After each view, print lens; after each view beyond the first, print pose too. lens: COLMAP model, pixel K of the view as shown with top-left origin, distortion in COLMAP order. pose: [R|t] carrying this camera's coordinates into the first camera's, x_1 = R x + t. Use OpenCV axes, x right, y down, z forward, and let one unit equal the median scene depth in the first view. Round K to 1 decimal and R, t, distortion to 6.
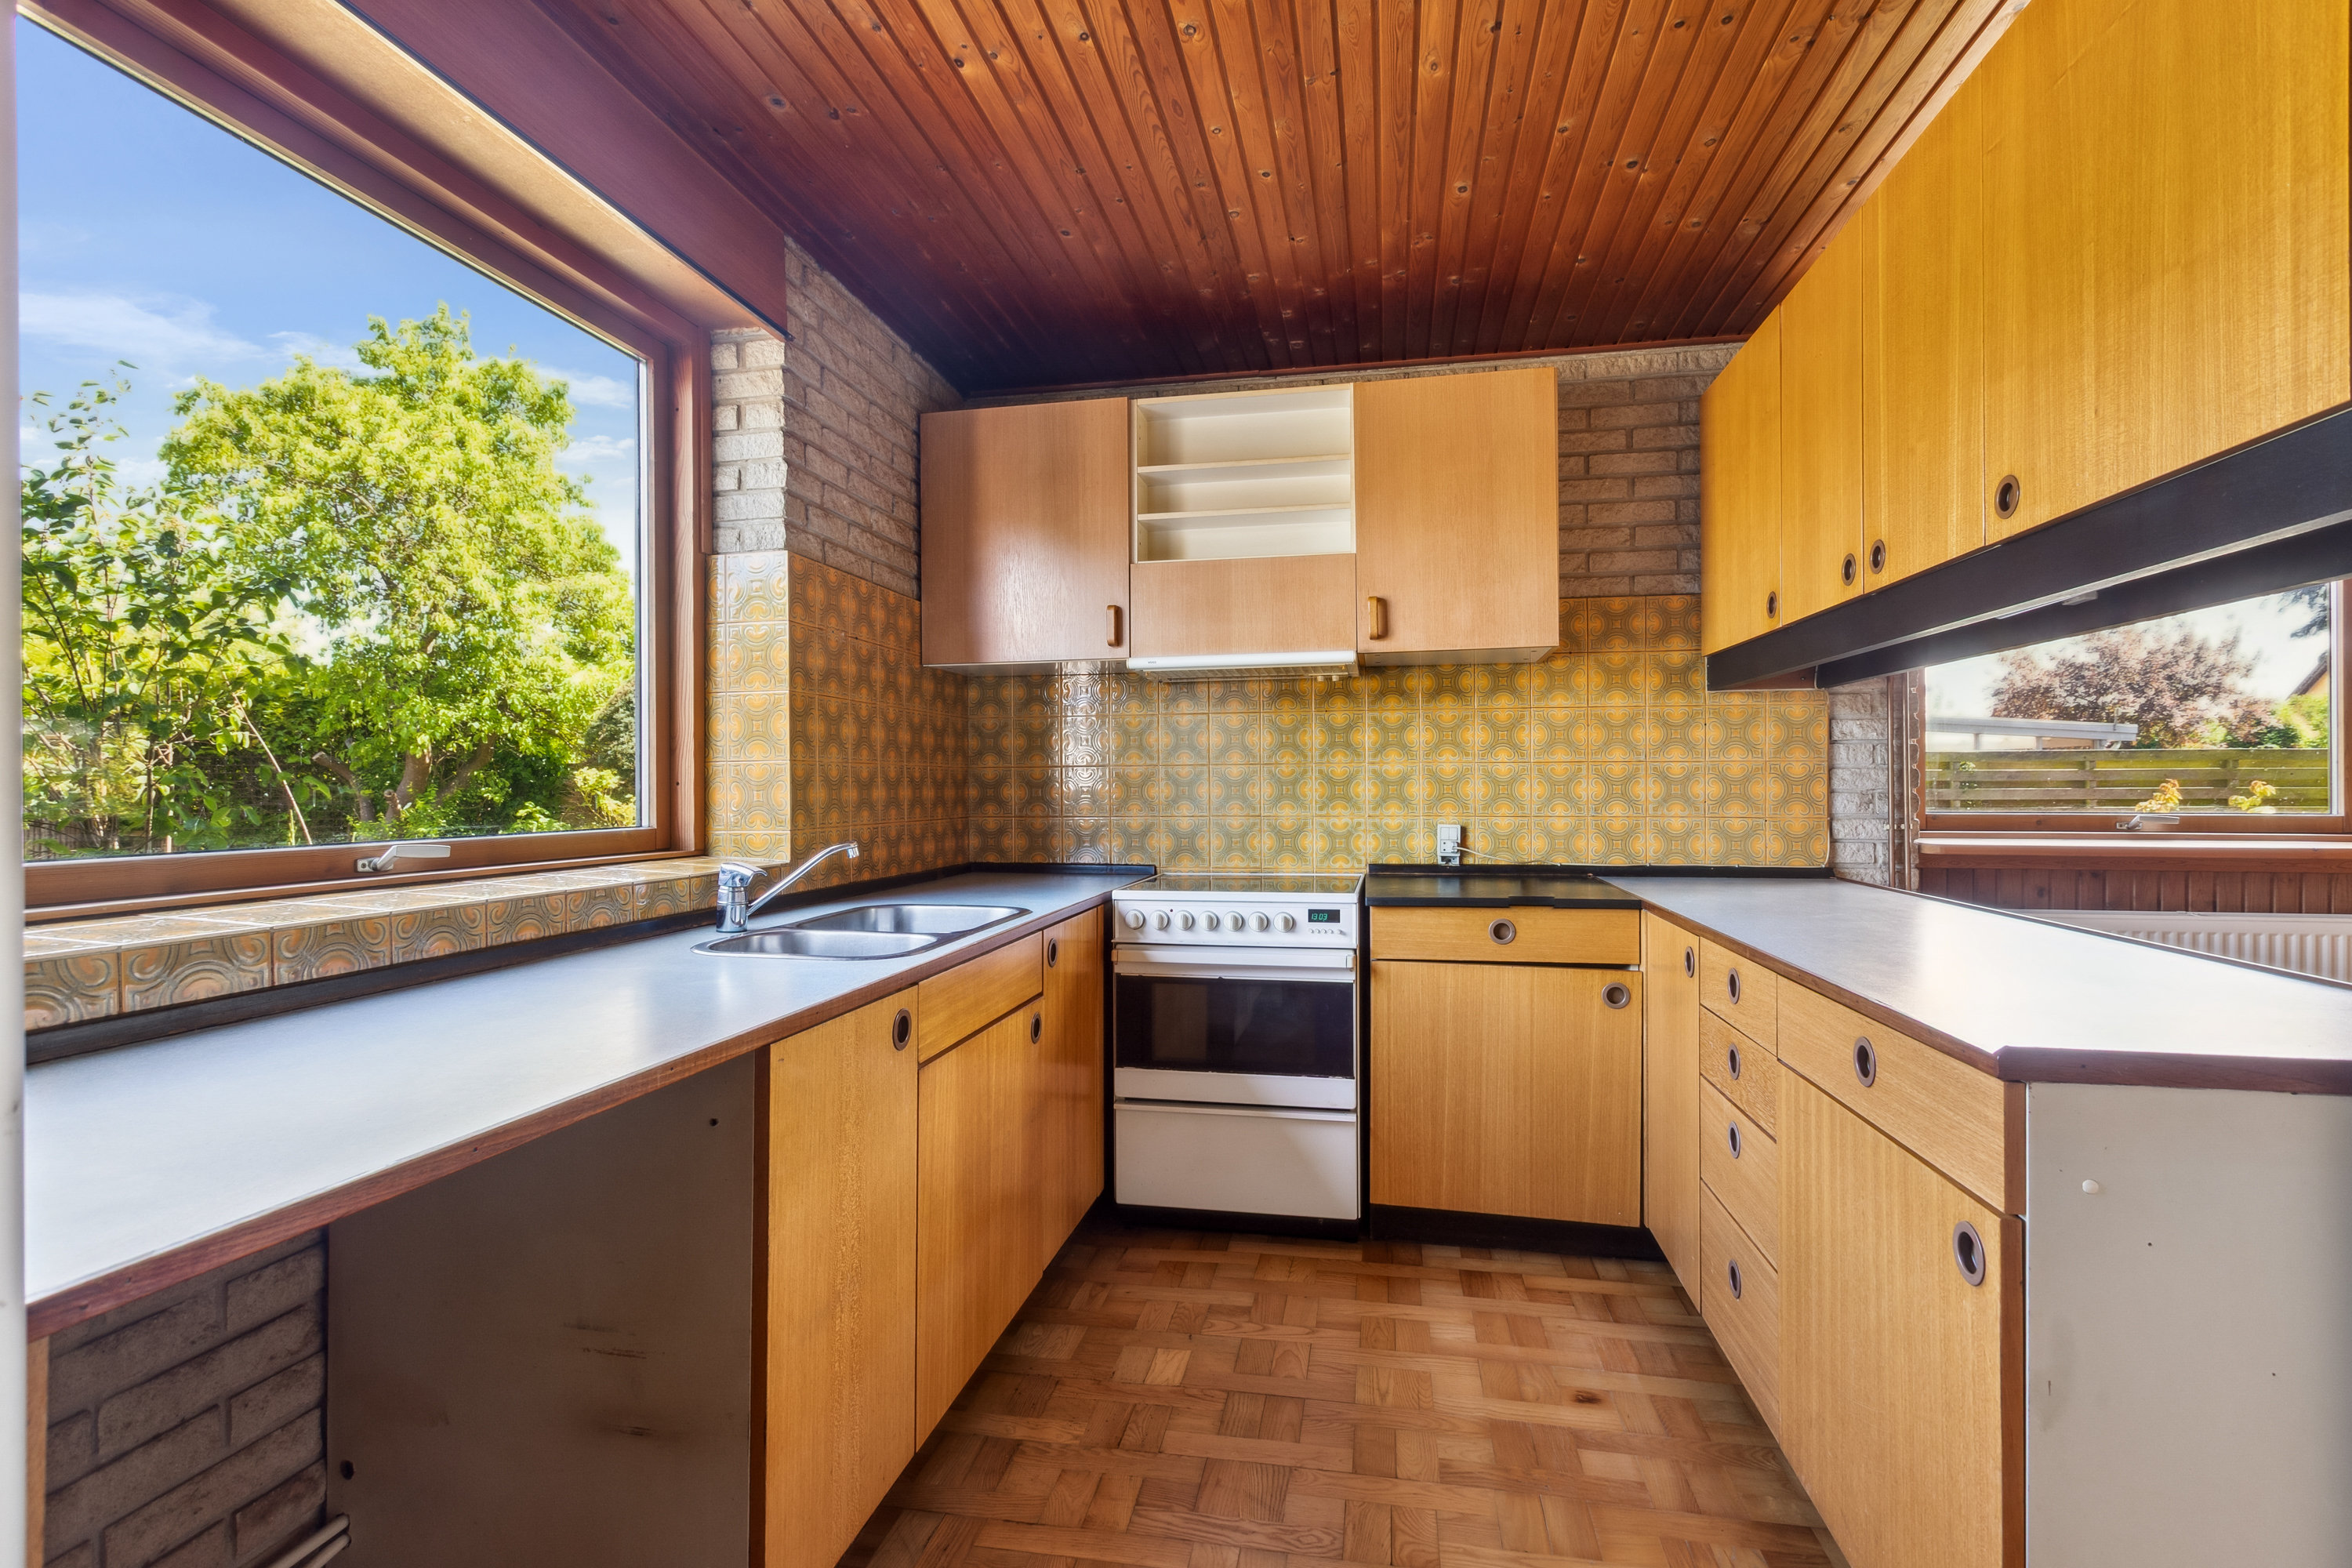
lens RADIAL K [[1071.3, 0, 1181.3], [0, 1071.3, 786.3], [0, 0, 1]] dist [0.004054, -0.000540]
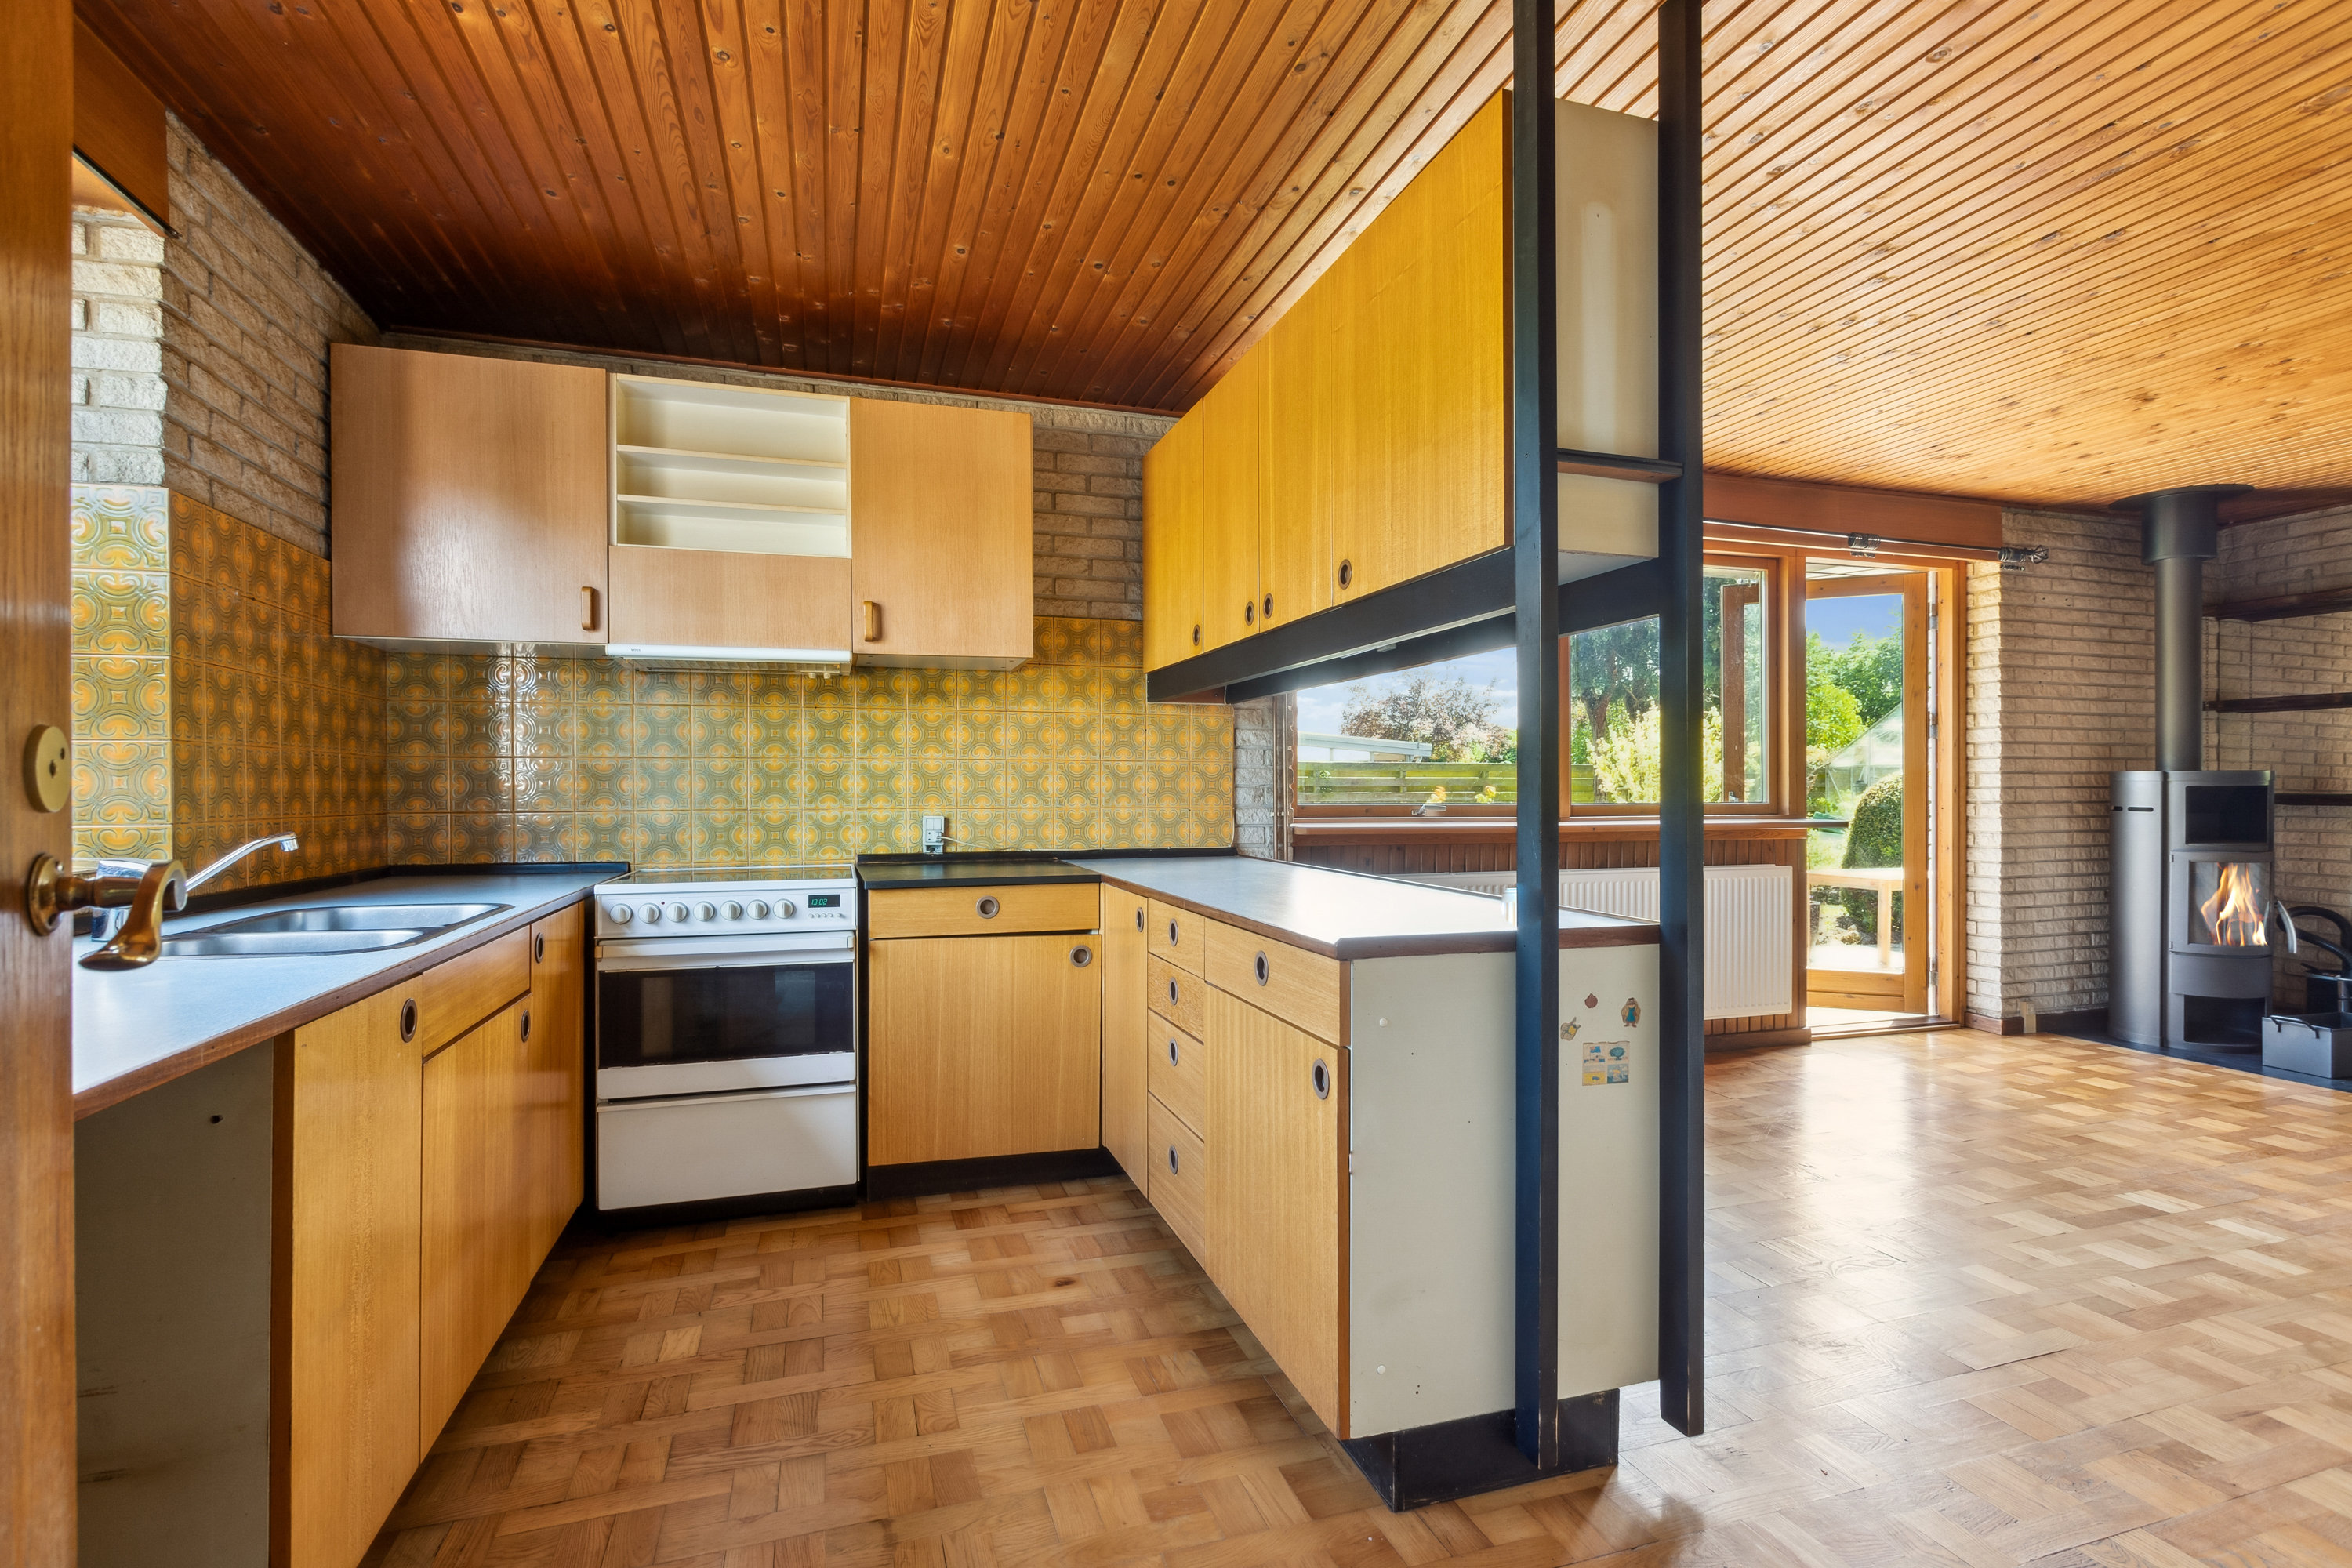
lens RADIAL K [[1116.1, 0, 1157.4], [0, 1116.1, 788.8], [0, 0, 1]] dist [-0.000268, -0.002521]
pose [[0.885965, 0.005084, 0.463724, -0.084718], [-0.003081, 0.999982, -0.005078, 0.015465], [-0.463741, 0.003070, 0.885965, -0.120952]]
